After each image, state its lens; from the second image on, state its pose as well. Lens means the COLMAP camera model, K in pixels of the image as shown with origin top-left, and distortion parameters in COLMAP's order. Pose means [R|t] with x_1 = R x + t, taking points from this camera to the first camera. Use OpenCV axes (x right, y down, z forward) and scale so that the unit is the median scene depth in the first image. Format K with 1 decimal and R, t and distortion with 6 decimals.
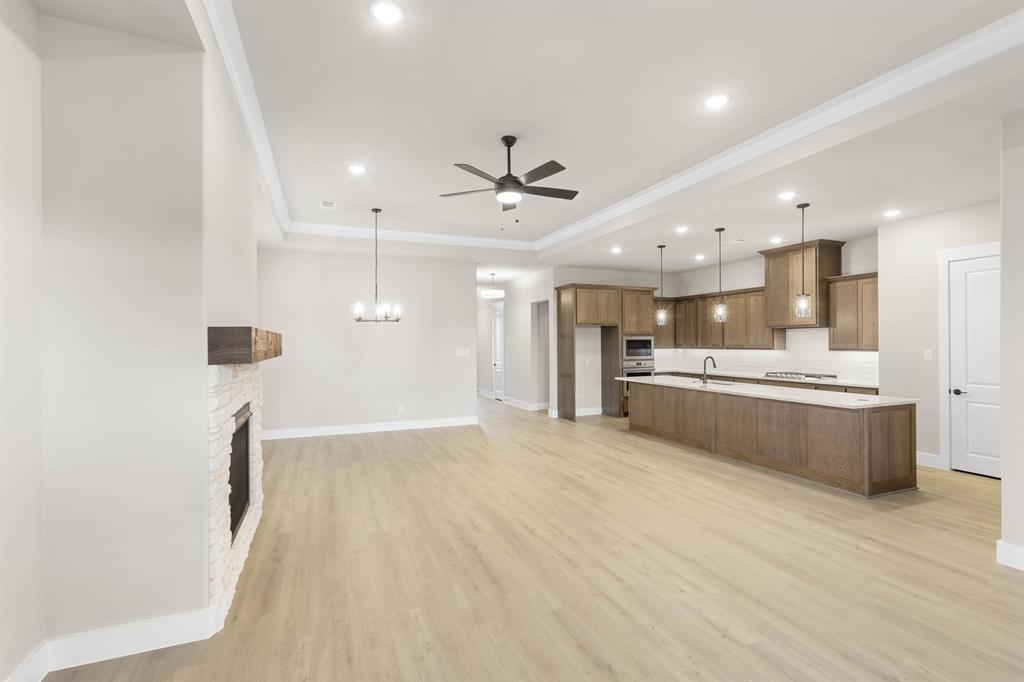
lens RADIAL K [[456.4, 0, 516.1], [0, 456.4, 343.8], [0, 0, 1]] dist [-0.009135, 0.005223]
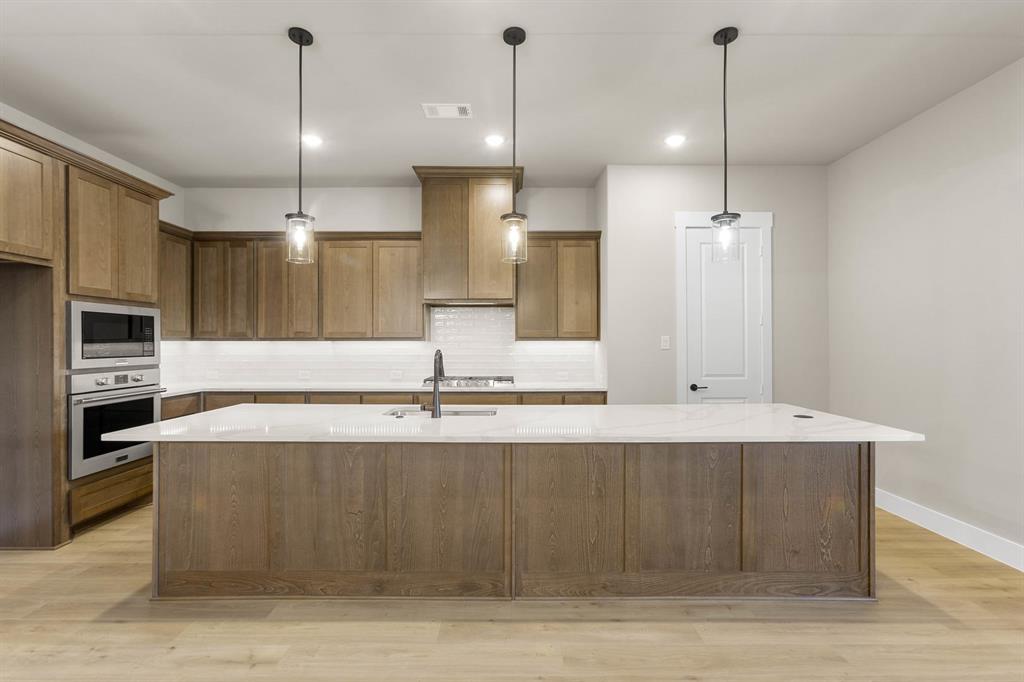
lens RADIAL K [[456.4, 0, 512.7], [0, 456.4, 340.1], [0, 0, 1]] dist [-0.009135, 0.005223]
pose [[0.383083, 0.012647, 0.923628, 0.082915], [0.000916, 0.999901, -0.014071, 0.030202], [-0.923714, 0.006236, 0.383033, 0.951733]]
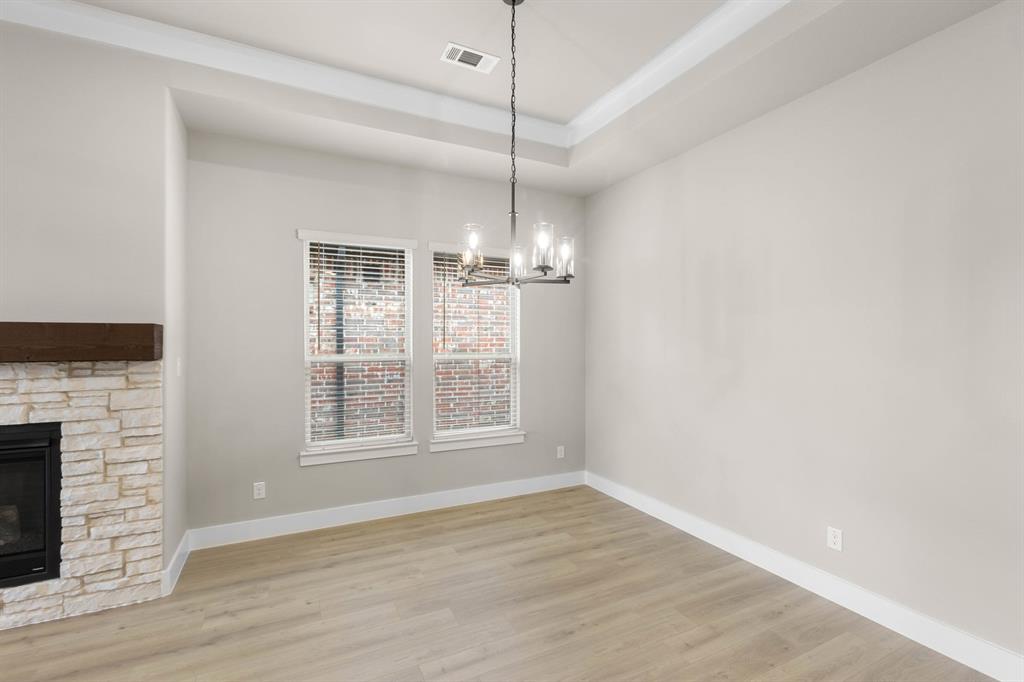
lens RADIAL K [[456.4, 0, 512.4], [0, 456.4, 341.5], [0, 0, 1]] dist [-0.009135, 0.005223]
pose [[0.066307, 0.007860, -0.997768, 0.088564], [-0.003399, 0.999965, 0.007651, -0.003003], [0.997793, 0.002885, 0.066331, 1.097482]]
